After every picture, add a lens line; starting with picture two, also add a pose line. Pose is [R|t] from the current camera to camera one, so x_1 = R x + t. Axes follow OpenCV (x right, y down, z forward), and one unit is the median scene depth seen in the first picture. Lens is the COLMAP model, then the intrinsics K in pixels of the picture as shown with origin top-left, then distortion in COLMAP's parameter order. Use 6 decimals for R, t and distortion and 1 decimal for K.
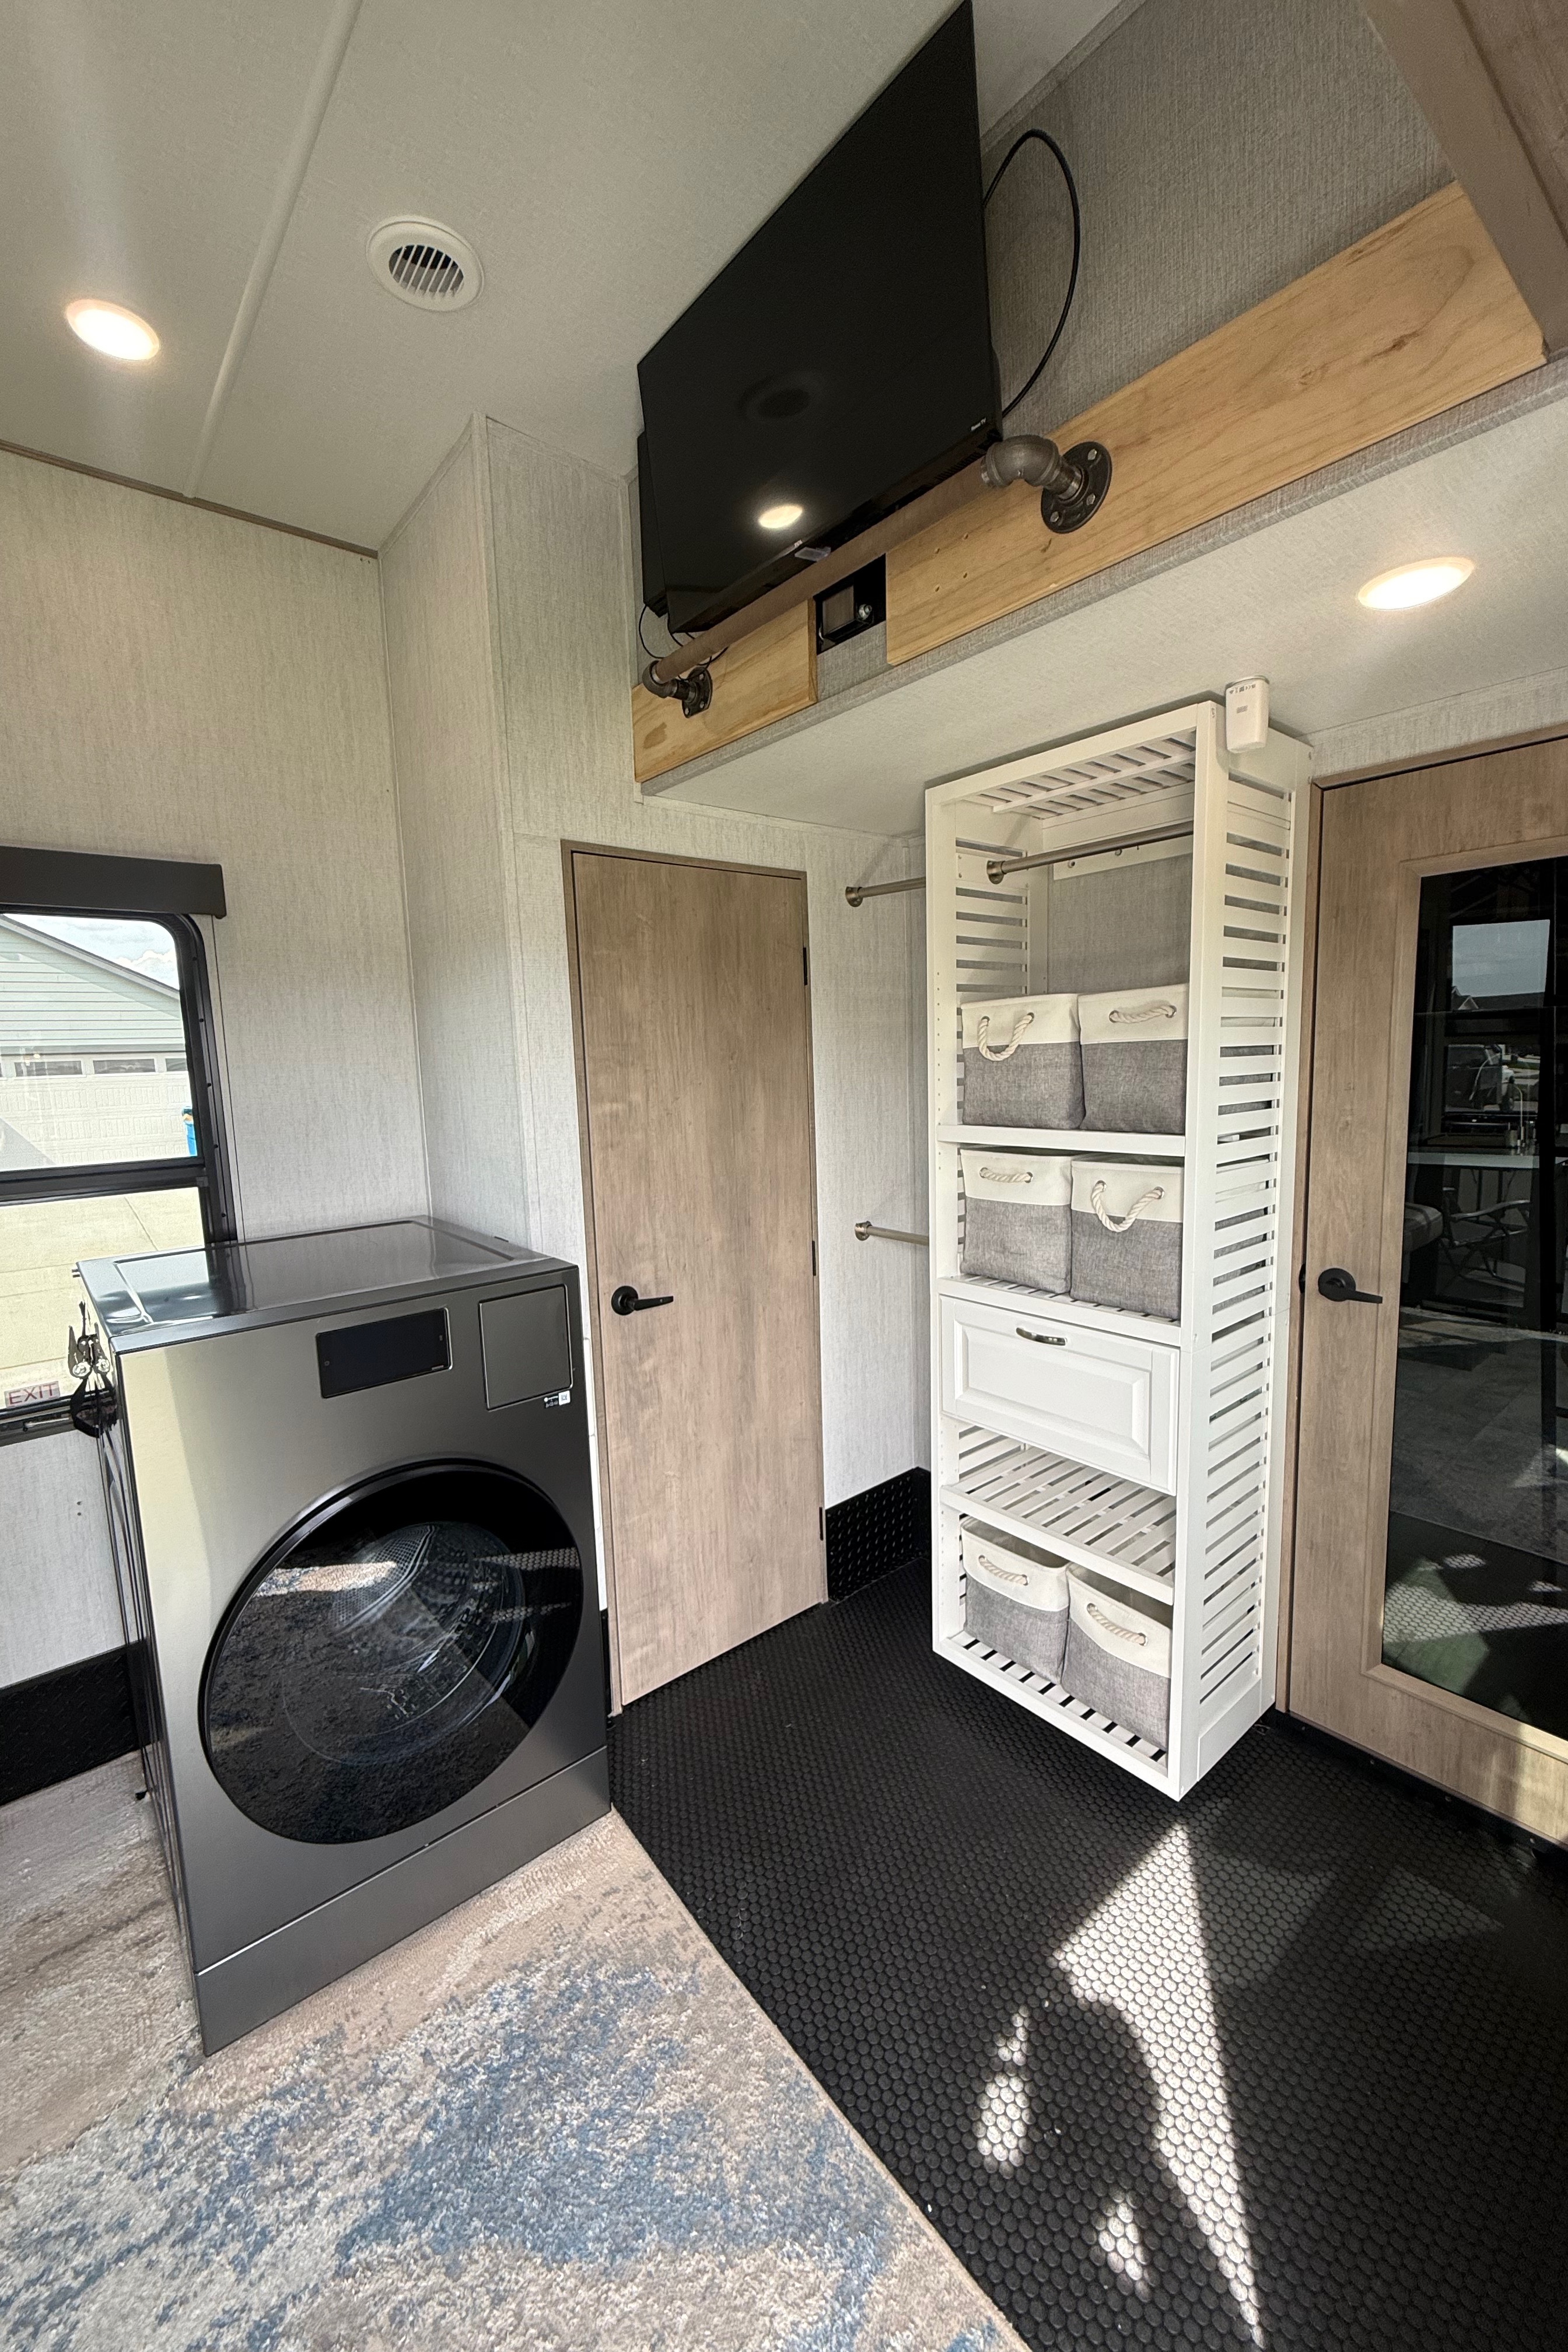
lens RADIAL K [[928.2, 0, 772.7], [0, 928.2, 1175.9], [0, 0, 1]] dist [-0.000325, -0.000081]
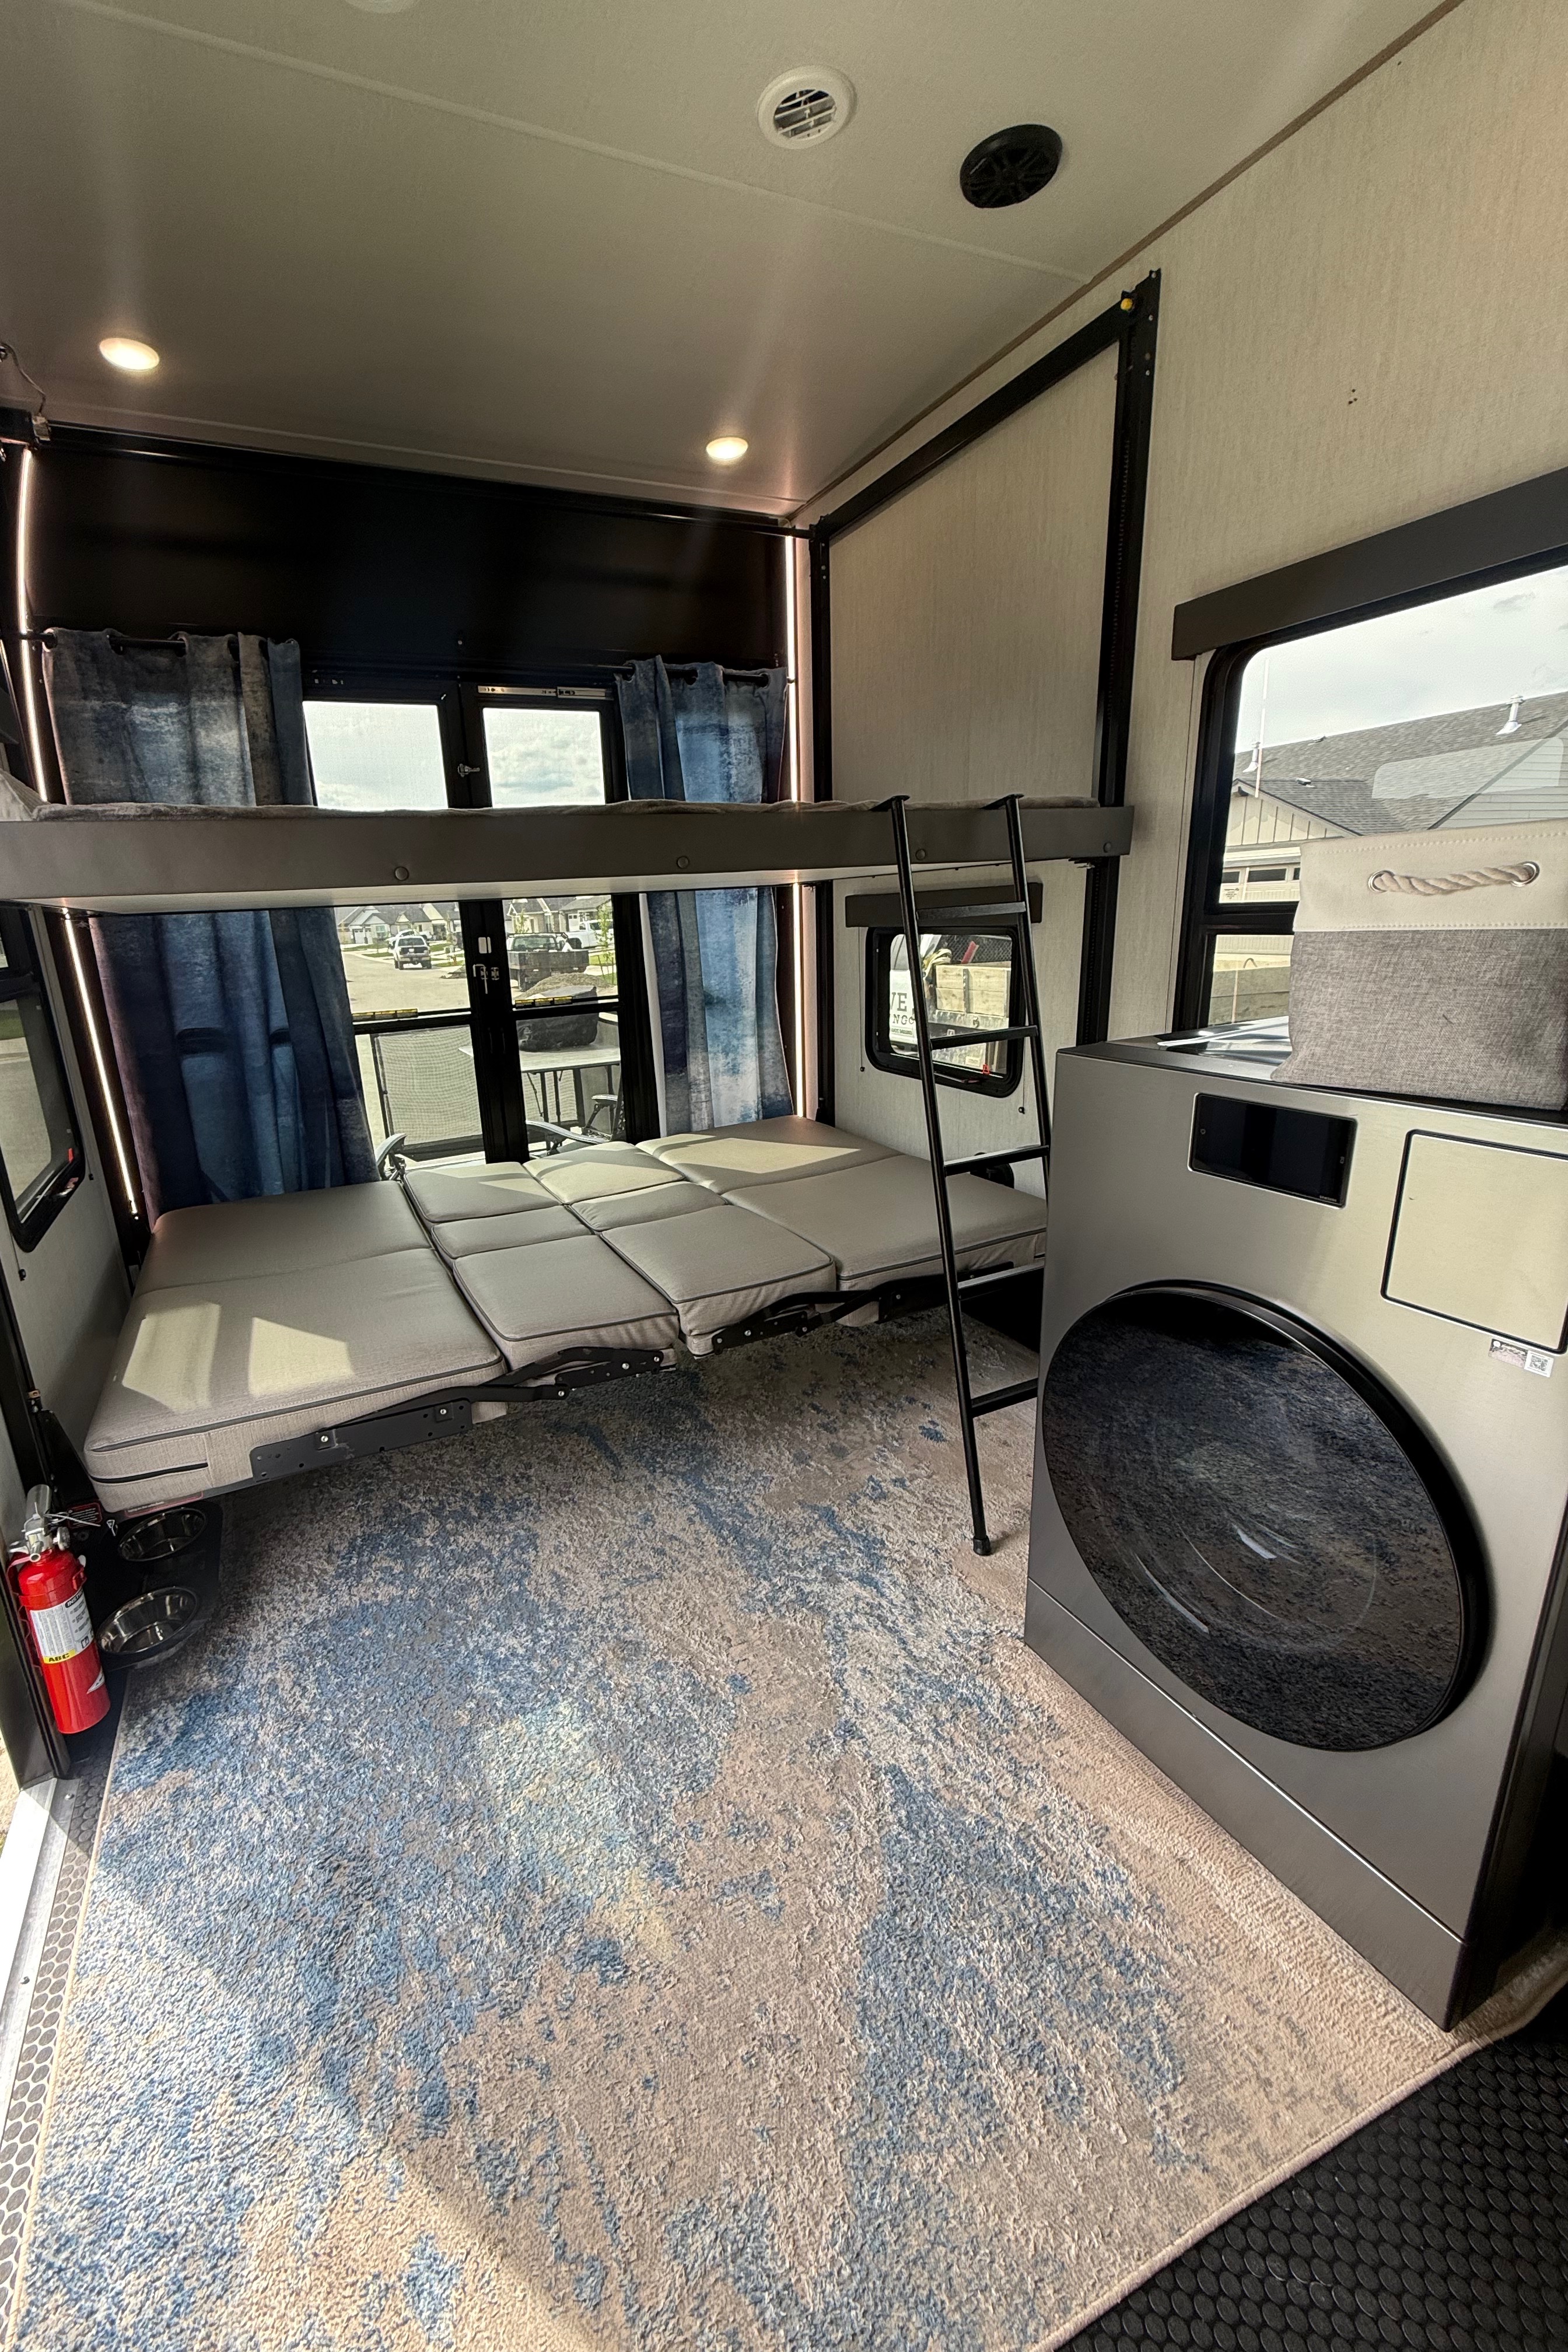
lens RADIAL K [[928.2, 0, 682.5], [0, 928.2, 1171.9], [0, 0, 1]] dist [-0.000325, -0.000081]
pose [[-0.266363, 0.308355, -0.913218, 0.469553], [-0.066517, 0.939308, 0.336566, -0.014626], [0.961575, 0.150393, -0.229686, 0.810076]]
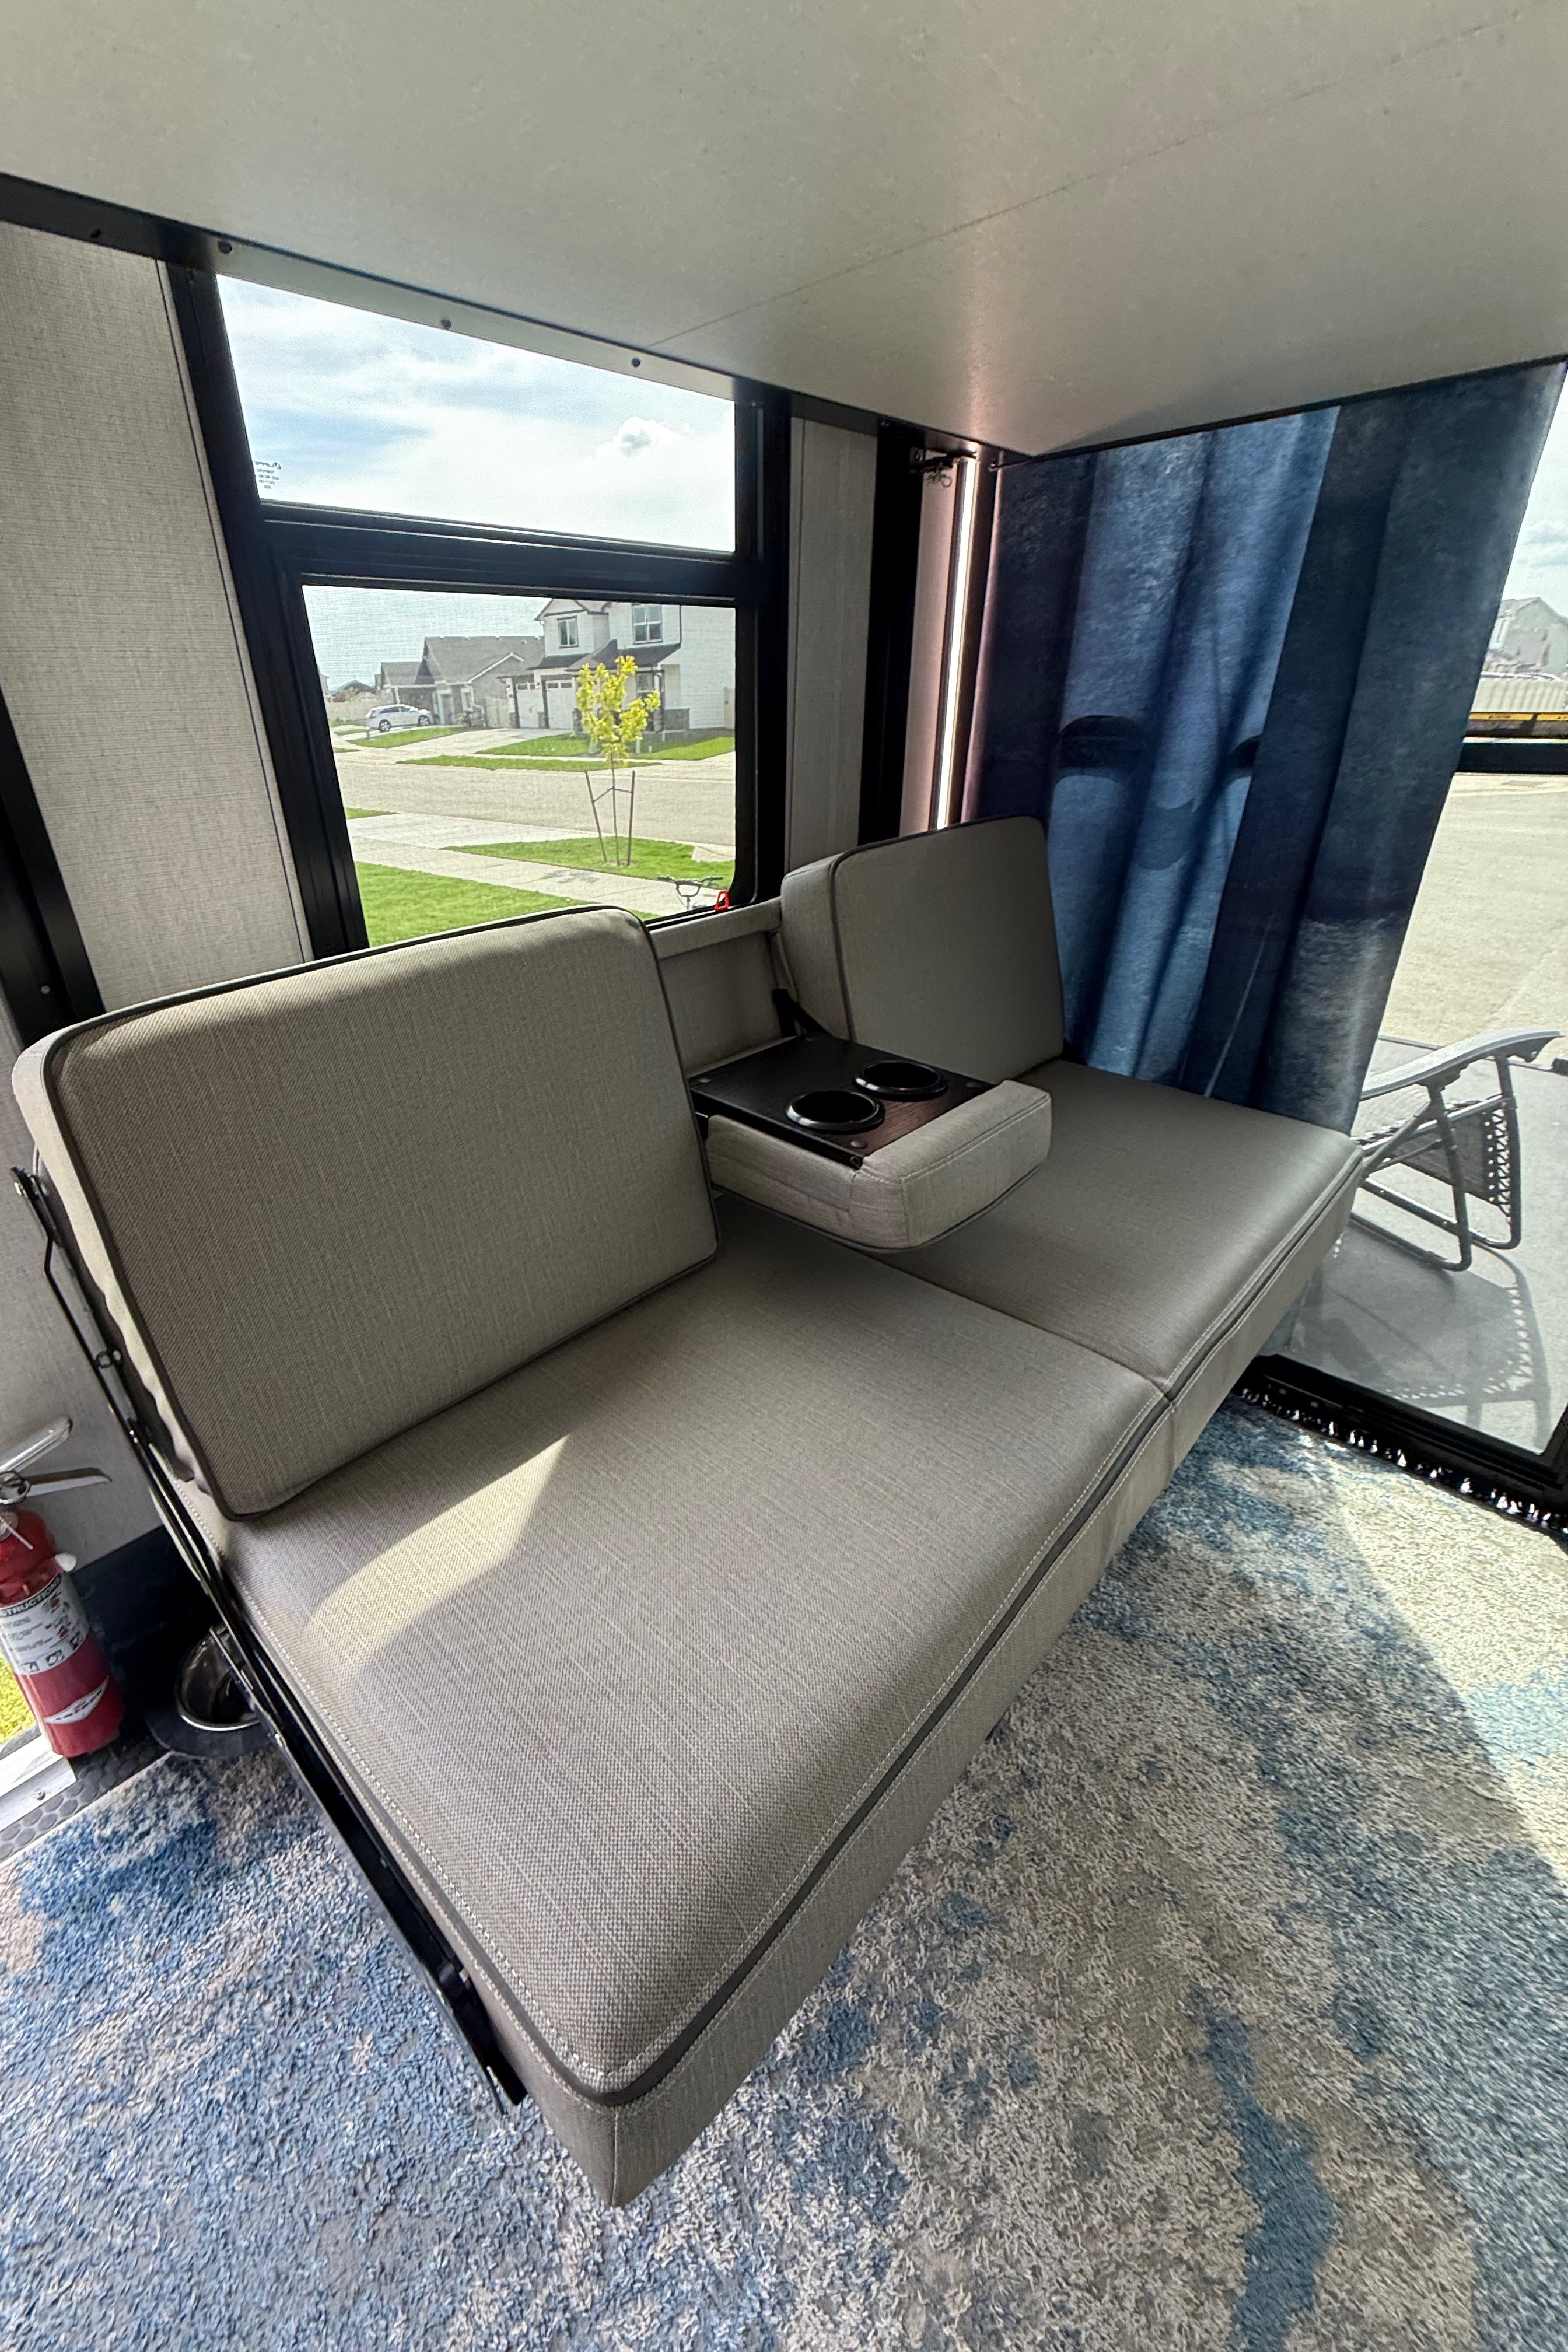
lens RADIAL K [[928.2, 0, 677.6], [0, 928.2, 1171.3], [0, 0, 1]] dist [-0.000325, -0.000081]
pose [[-0.994157, 0.097201, -0.046936, -0.741815], [0.053434, 0.820998, 0.568425, 0.272357], [0.093786, 0.562596, -0.821395, 0.335736]]
